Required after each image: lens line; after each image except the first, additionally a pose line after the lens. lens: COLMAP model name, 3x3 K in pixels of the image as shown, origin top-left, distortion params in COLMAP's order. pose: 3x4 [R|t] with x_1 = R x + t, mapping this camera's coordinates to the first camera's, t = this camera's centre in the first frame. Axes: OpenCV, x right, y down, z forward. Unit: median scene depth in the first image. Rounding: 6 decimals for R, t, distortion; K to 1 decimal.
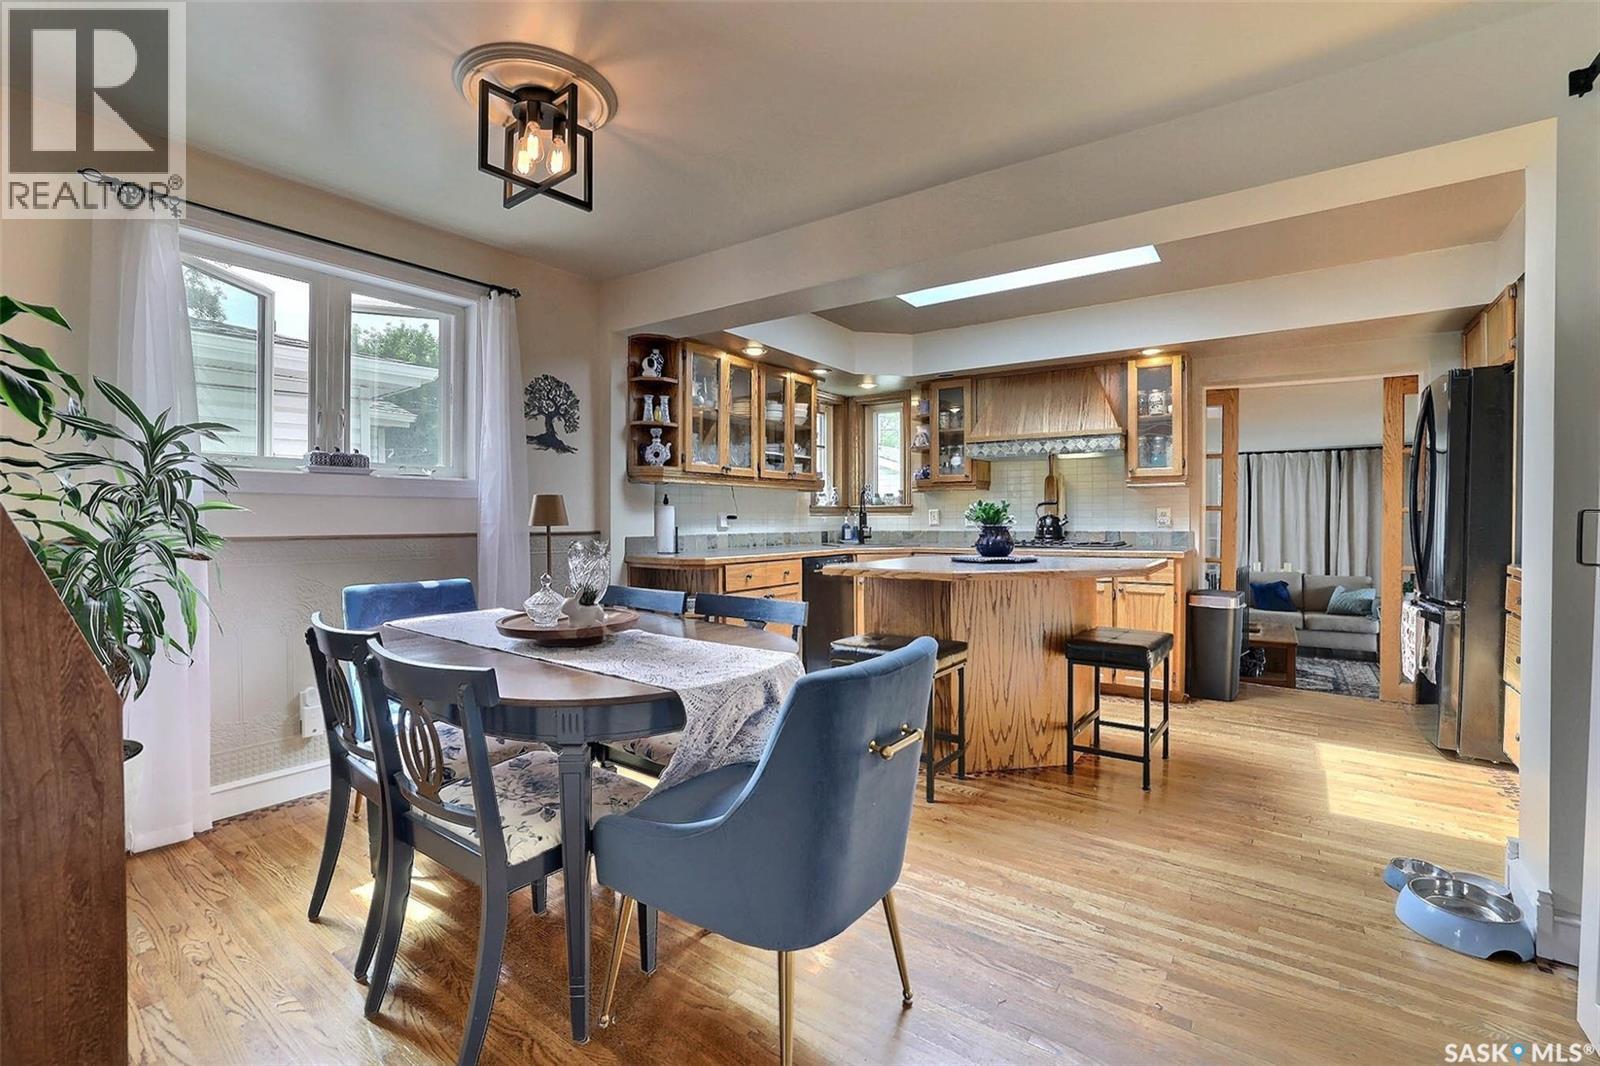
lens RADIAL K [[705.4, 0, 791.4], [0, 705.4, 522.3], [0, 0, 1]] dist [-0.047324, 0.018716]
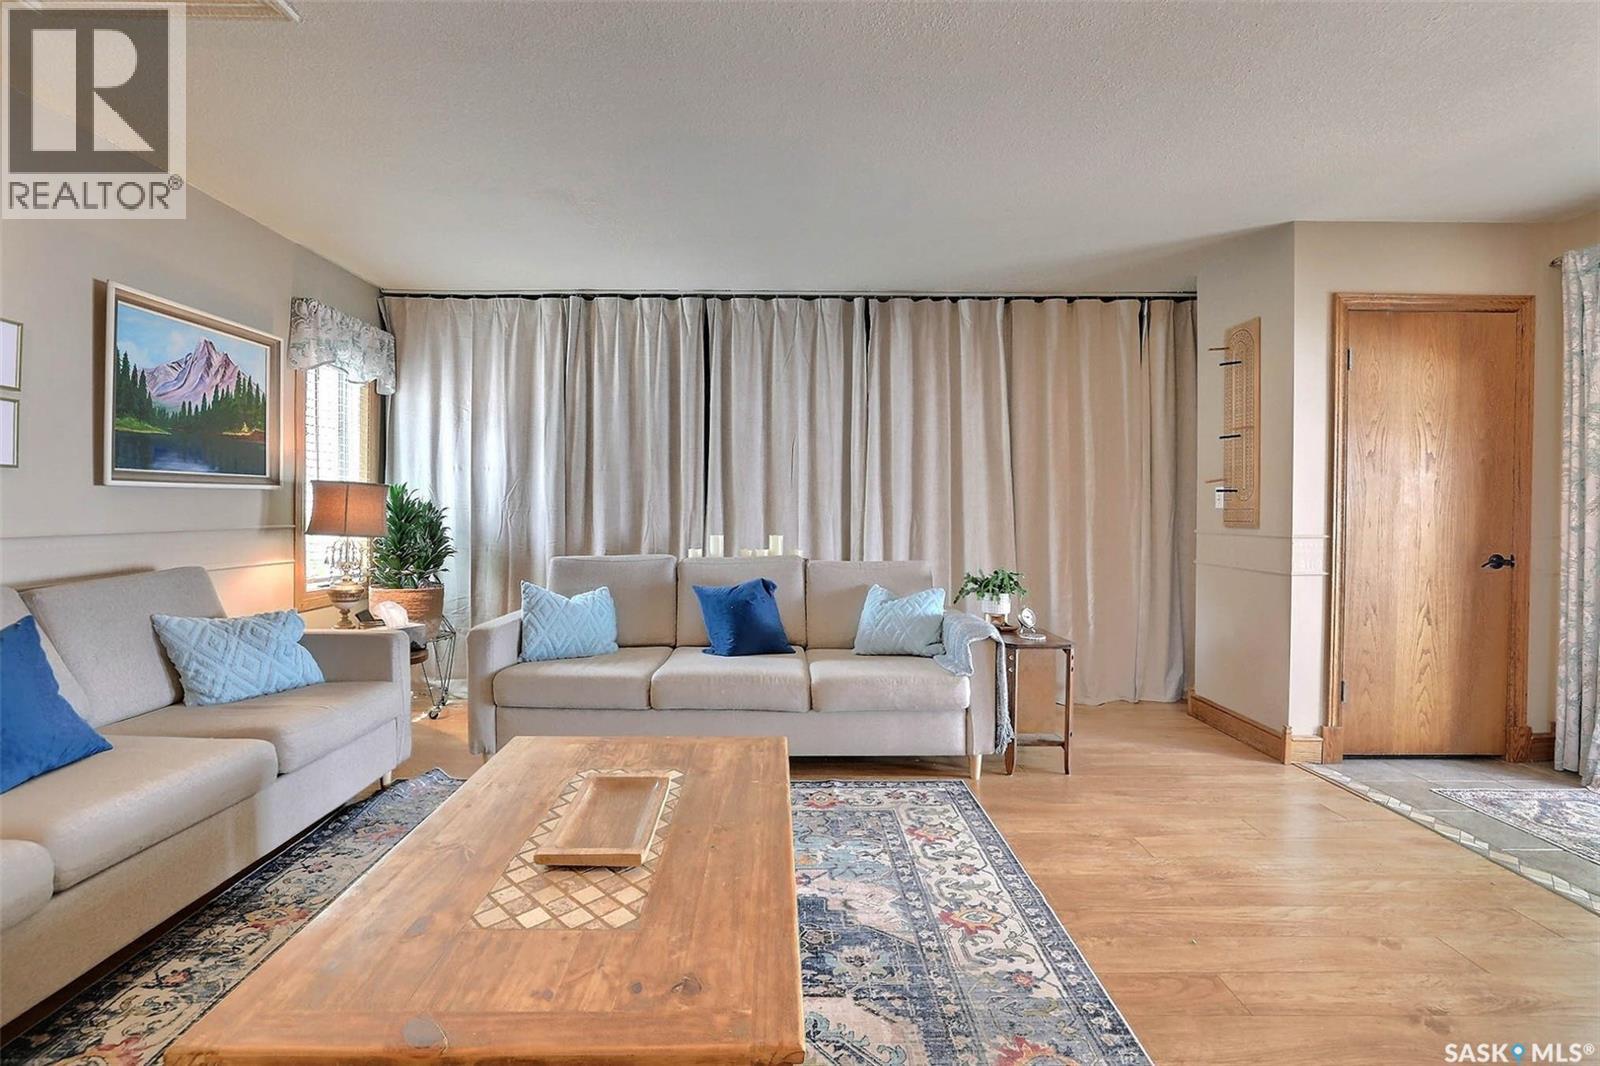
lens RADIAL K [[705.4, 0, 791.4], [0, 705.4, 522.3], [0, 0, 1]] dist [-0.047324, 0.018716]
pose [[0.809871, -0.007885, 0.586555, 0.806101], [-0.001634, 0.999875, 0.015697, 0.075207], [-0.586605, -0.013671, 0.809758, 1.099315]]
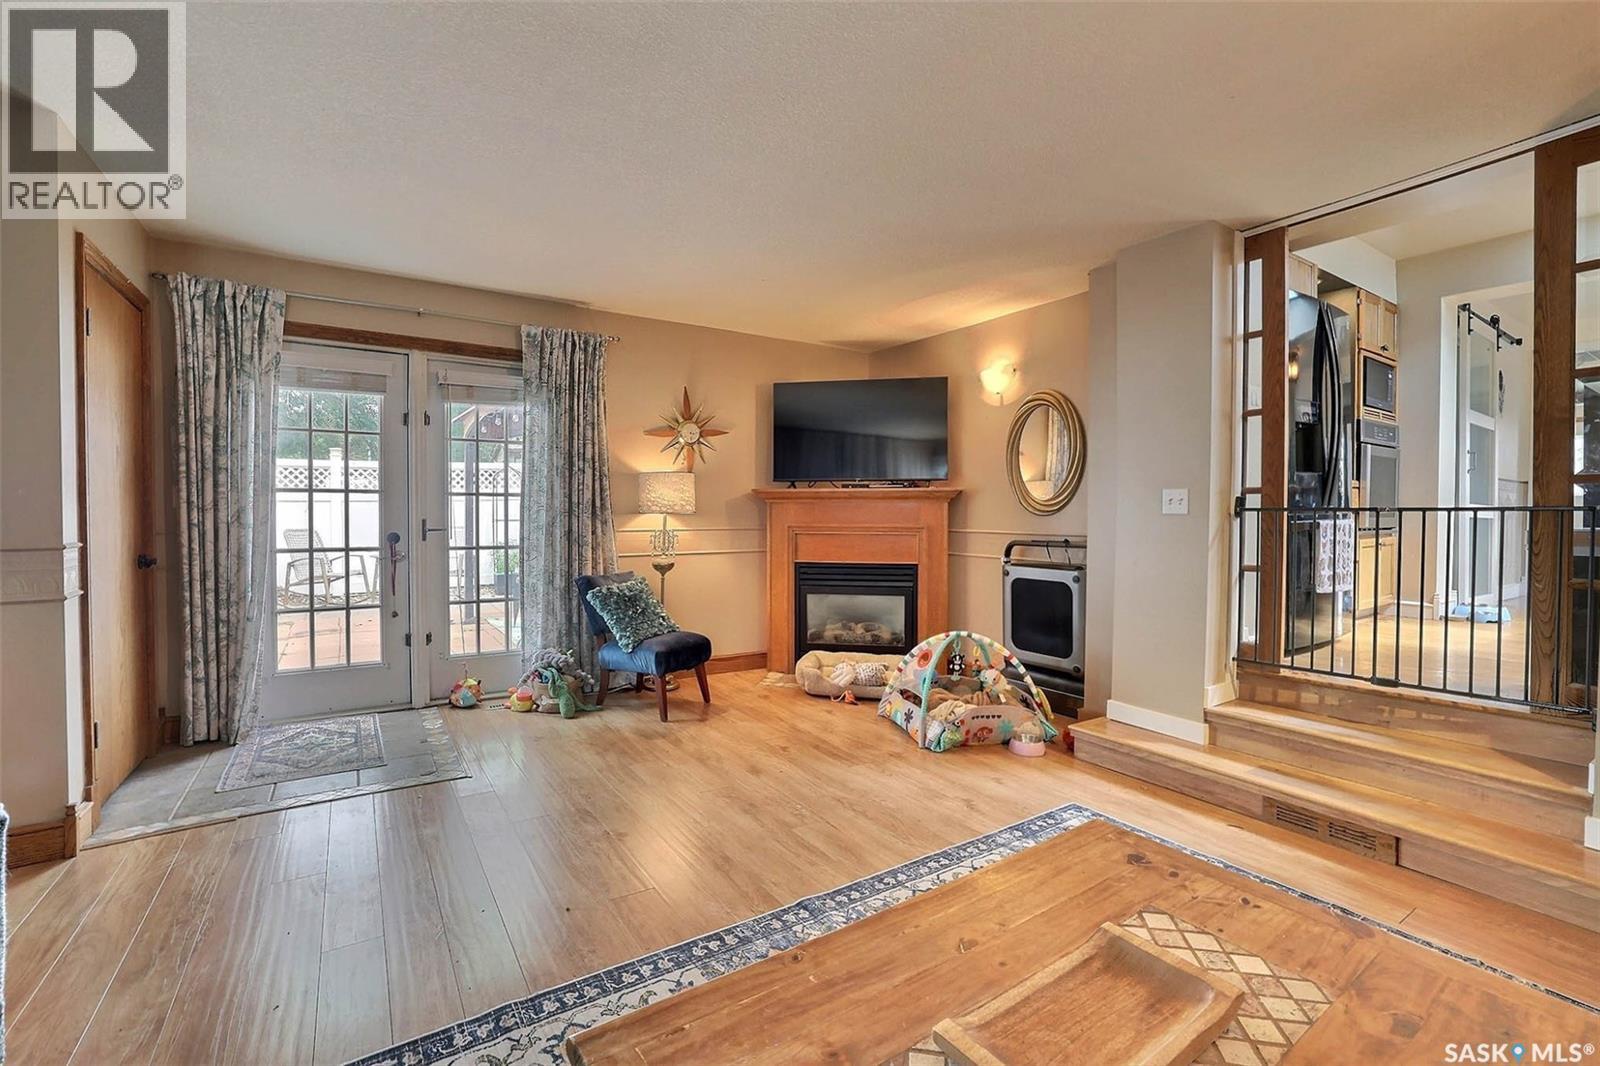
lens RADIAL K [[688.5, 0, 787.5], [0, 688.5, 527.4], [0, 0, 1]] dist [-0.045419, 0.015937]
pose [[-0.929781, -0.014279, 0.367836, 0.932523], [-0.003420, 0.999539, 0.030157, 0.069017], [-0.368097, 0.026782, -0.929401, 1.586583]]
